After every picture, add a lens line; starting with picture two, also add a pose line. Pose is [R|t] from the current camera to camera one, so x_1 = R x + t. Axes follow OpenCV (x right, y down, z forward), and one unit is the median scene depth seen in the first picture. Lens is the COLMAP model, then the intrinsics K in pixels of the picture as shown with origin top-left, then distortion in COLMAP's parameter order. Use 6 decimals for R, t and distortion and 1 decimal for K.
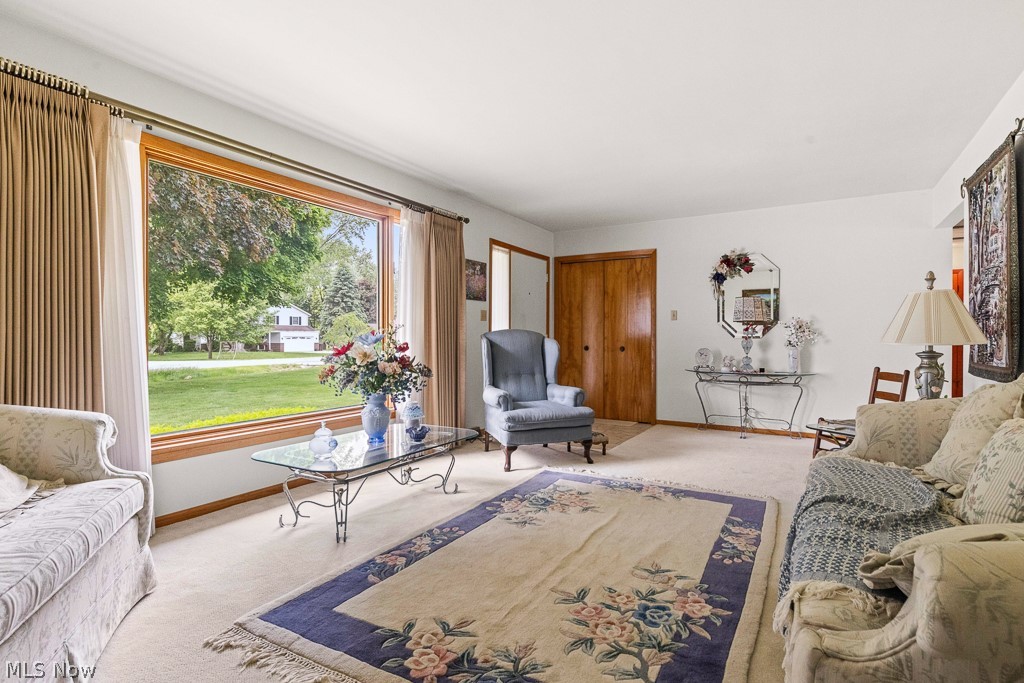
lens RADIAL K [[489.9, 0, 512.0], [0, 489.9, 341.5], [0, 0, 1]] dist [0.000261, -0.000096]
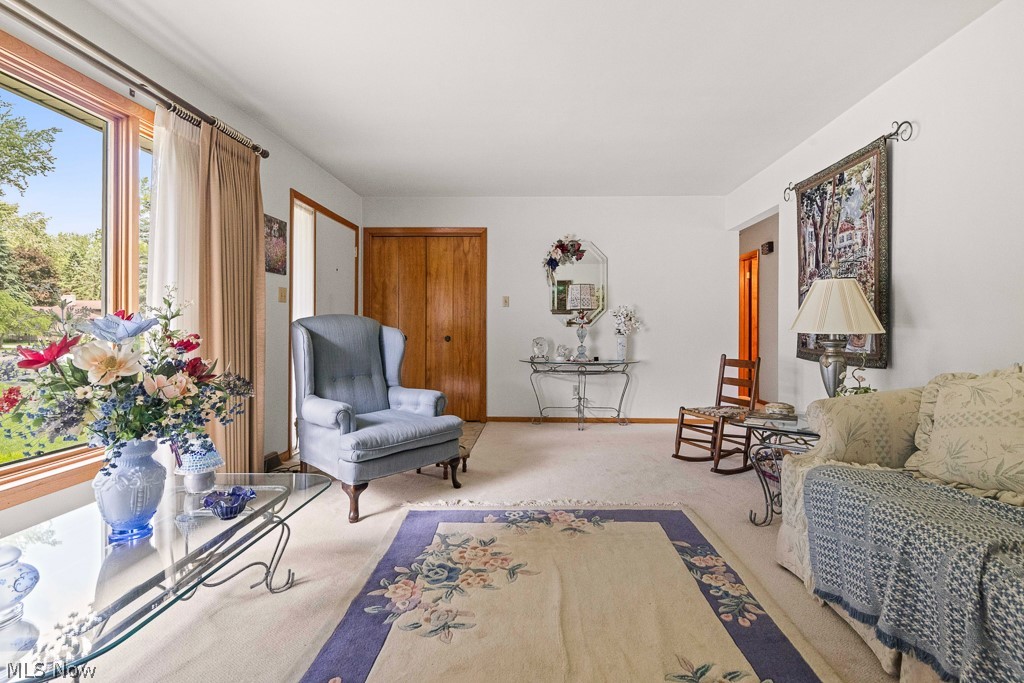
lens RADIAL K [[483.8, 0, 516.0], [0, 483.8, 327.7], [0, 0, 1]] dist [0.001567, -0.000790]
pose [[0.879425, -0.000943, 0.476036, -0.129042], [0.002964, 0.999990, -0.003495, -0.001972], [-0.476028, 0.004484, 0.879419, 0.293253]]
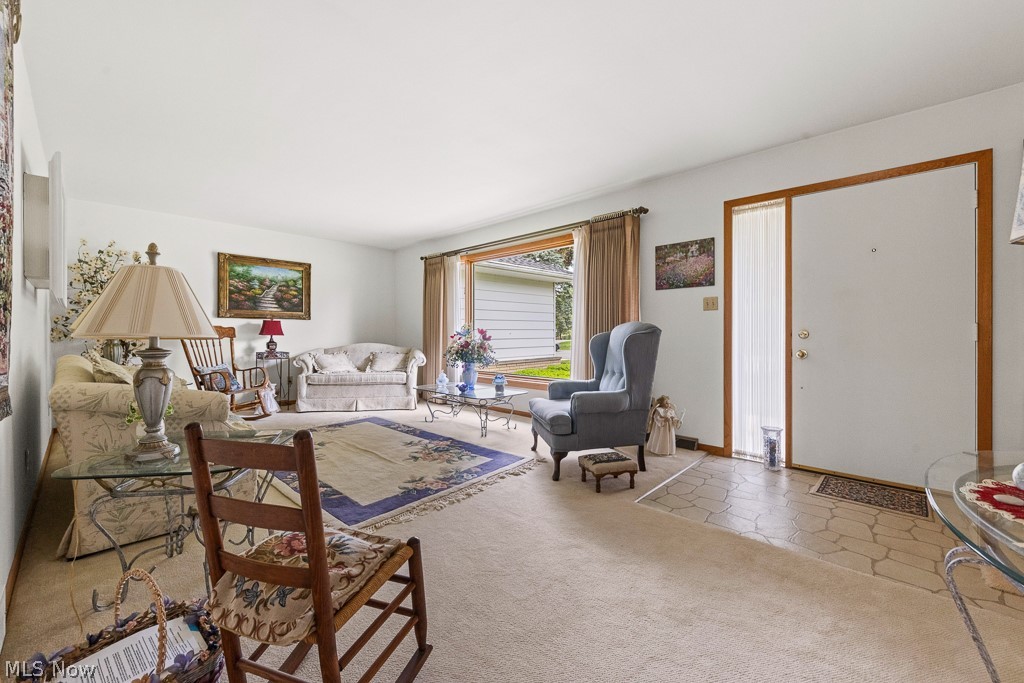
lens RADIAL K [[414.0, 0, 511.1], [0, 414.0, 335.3], [0, 0, 1]] dist [0.000512, 0.000054]
pose [[-0.206791, 0.000478, -0.978385, 0.913535], [-0.008225, 0.999964, 0.002227, -0.001426], [0.978351, 0.008508, -0.206780, 1.120716]]
